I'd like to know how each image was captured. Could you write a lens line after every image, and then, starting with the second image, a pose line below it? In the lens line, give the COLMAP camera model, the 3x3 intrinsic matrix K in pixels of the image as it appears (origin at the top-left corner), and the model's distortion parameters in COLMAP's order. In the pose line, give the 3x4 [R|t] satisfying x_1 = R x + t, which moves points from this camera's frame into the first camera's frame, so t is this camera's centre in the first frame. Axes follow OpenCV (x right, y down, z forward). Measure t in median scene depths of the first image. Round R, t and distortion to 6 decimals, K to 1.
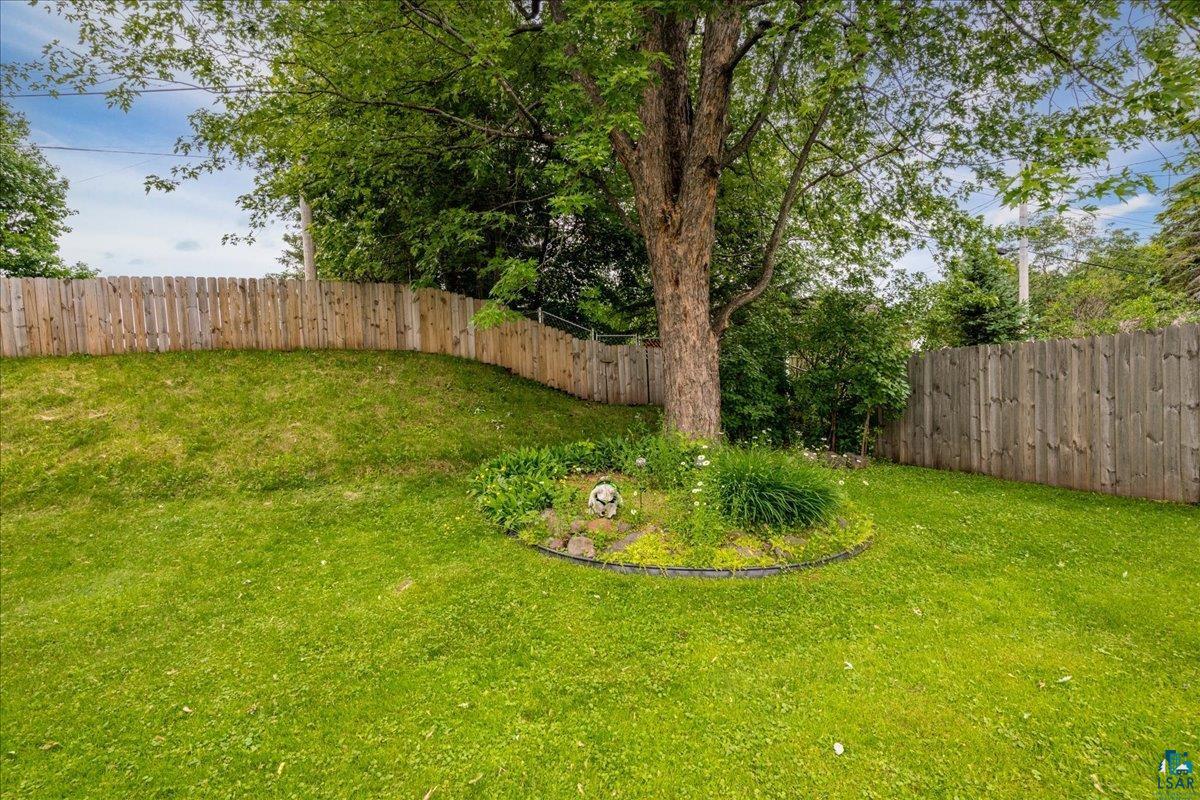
lens RADIAL K [[591.3, 0, 591.8], [0, 591.3, 392.8], [0, 0, 1]] dist [0.001205, -0.000178]
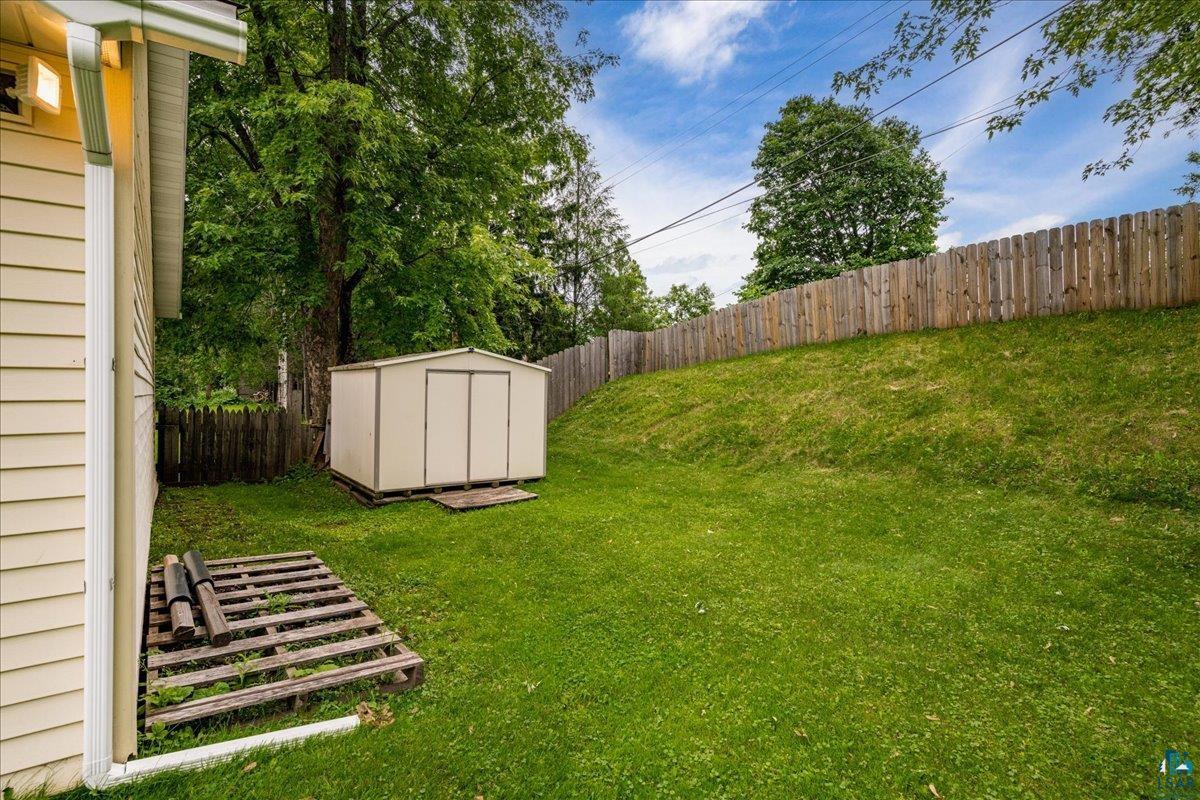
lens RADIAL K [[591.3, 0, 598.5], [0, 591.3, 401.7], [0, 0, 1]] dist [0.001205, -0.000178]
pose [[0.306313, 0.060280, -0.950020, -0.054316], [-0.008227, 0.998123, 0.060680, 0.005698], [0.951895, -0.010771, 0.306234, 0.145247]]
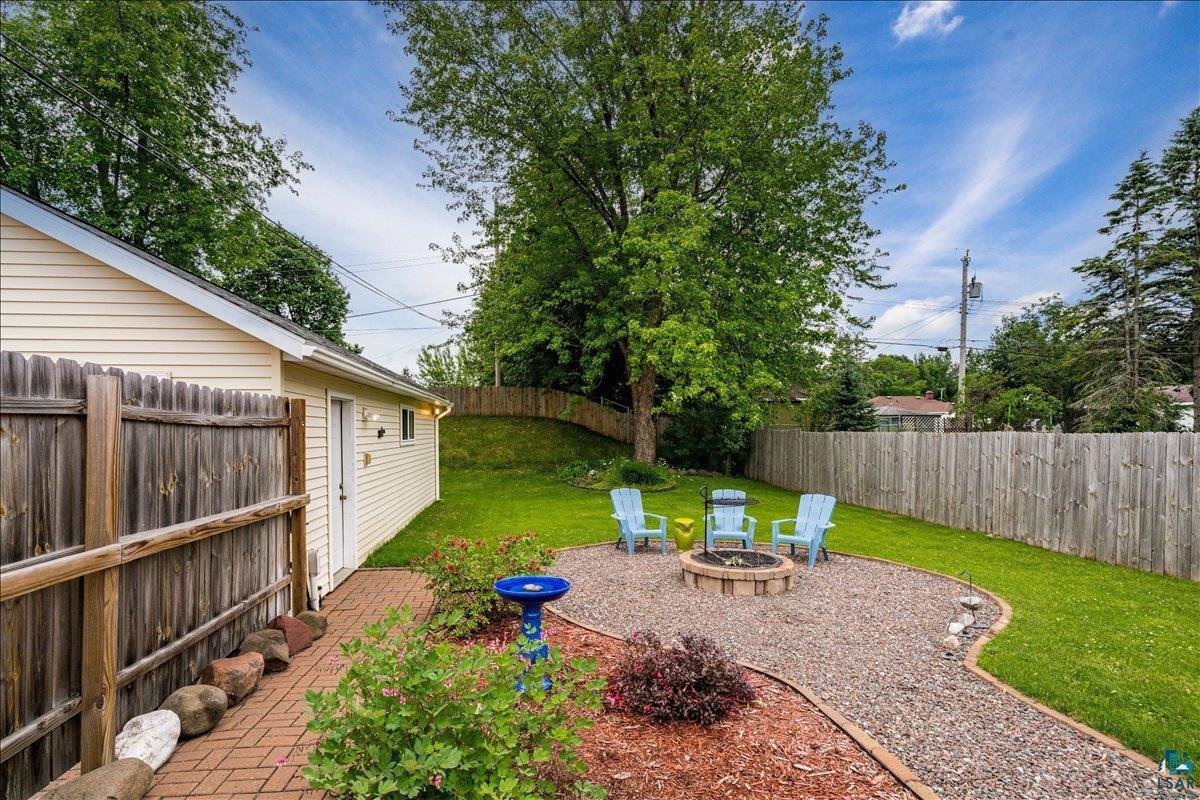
lens RADIAL K [[614.2, 0, 548.0], [0, 614.2, 439.4], [0, 0, 1]] dist [-0.005157, -0.002530]
pose [[0.959227, 0.046887, -0.278722, 0.484804], [-0.039087, 0.998675, 0.033479, -0.085776], [0.279923, -0.021219, 0.959788, -1.601962]]
